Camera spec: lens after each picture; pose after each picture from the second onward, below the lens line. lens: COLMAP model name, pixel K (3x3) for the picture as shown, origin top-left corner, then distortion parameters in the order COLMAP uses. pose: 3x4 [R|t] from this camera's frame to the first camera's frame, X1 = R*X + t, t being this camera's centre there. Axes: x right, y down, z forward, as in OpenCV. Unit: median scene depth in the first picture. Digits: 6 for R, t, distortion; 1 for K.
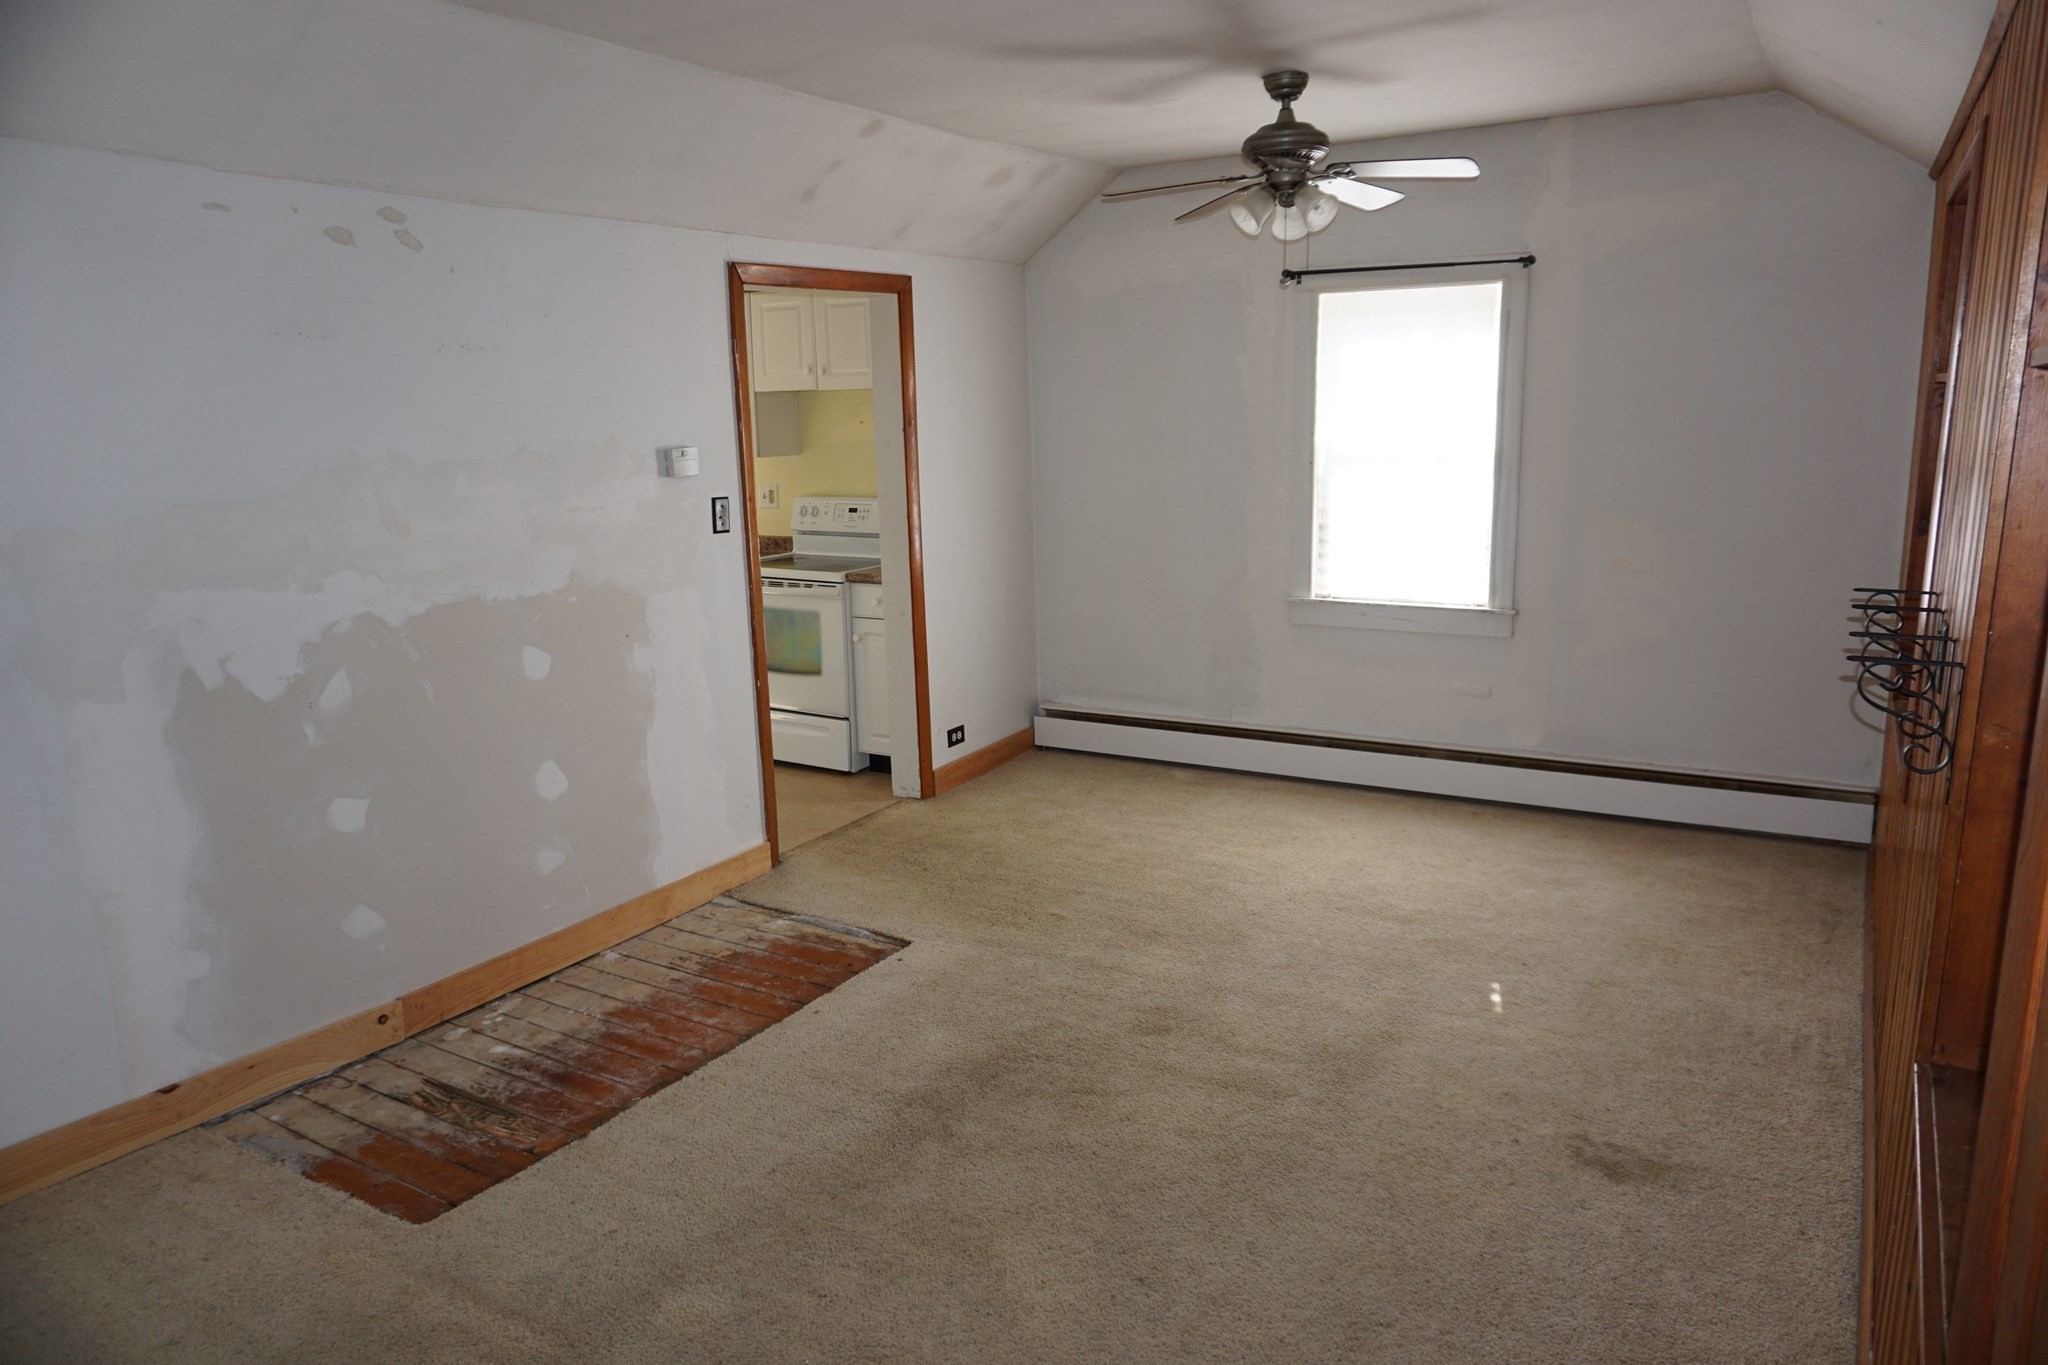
lens RADIAL K [[1372.3, 0, 1027.2], [0, 1372.3, 678.9], [0, 0, 1]] dist [-0.044693, 0.040006]
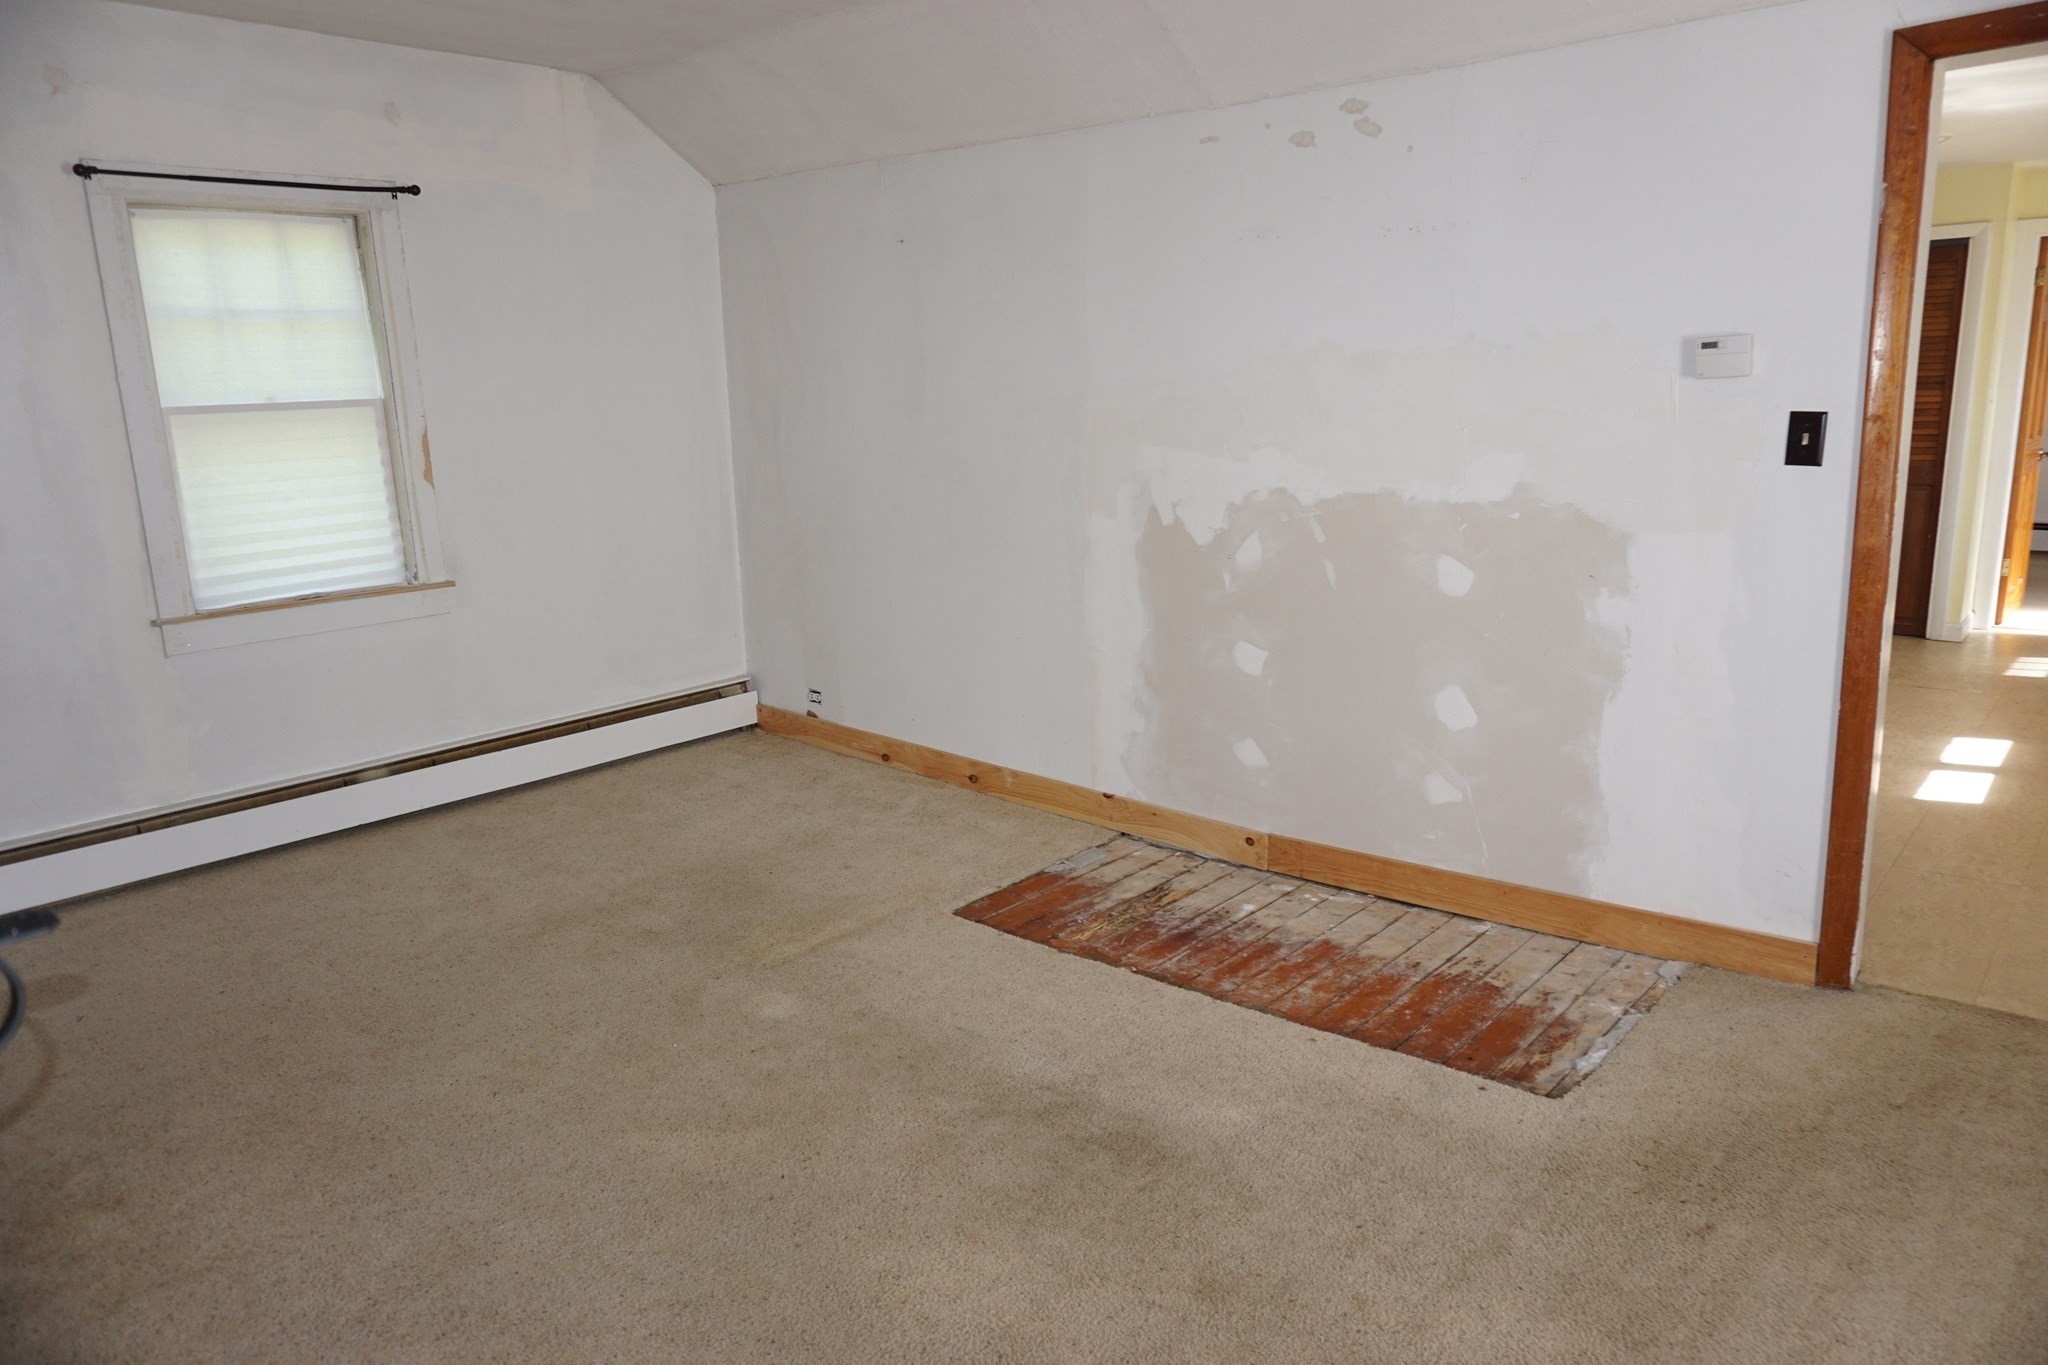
lens RADIAL K [[1372.3, 0, 1027.2], [0, 1372.3, 678.9], [0, 0, 1]] dist [-0.044693, 0.040006]
pose [[-0.167271, 0.242342, -0.955663, 0.639553], [-0.151417, 0.951505, 0.267790, -0.164255], [0.974214, 0.189497, -0.122464, 0.943160]]
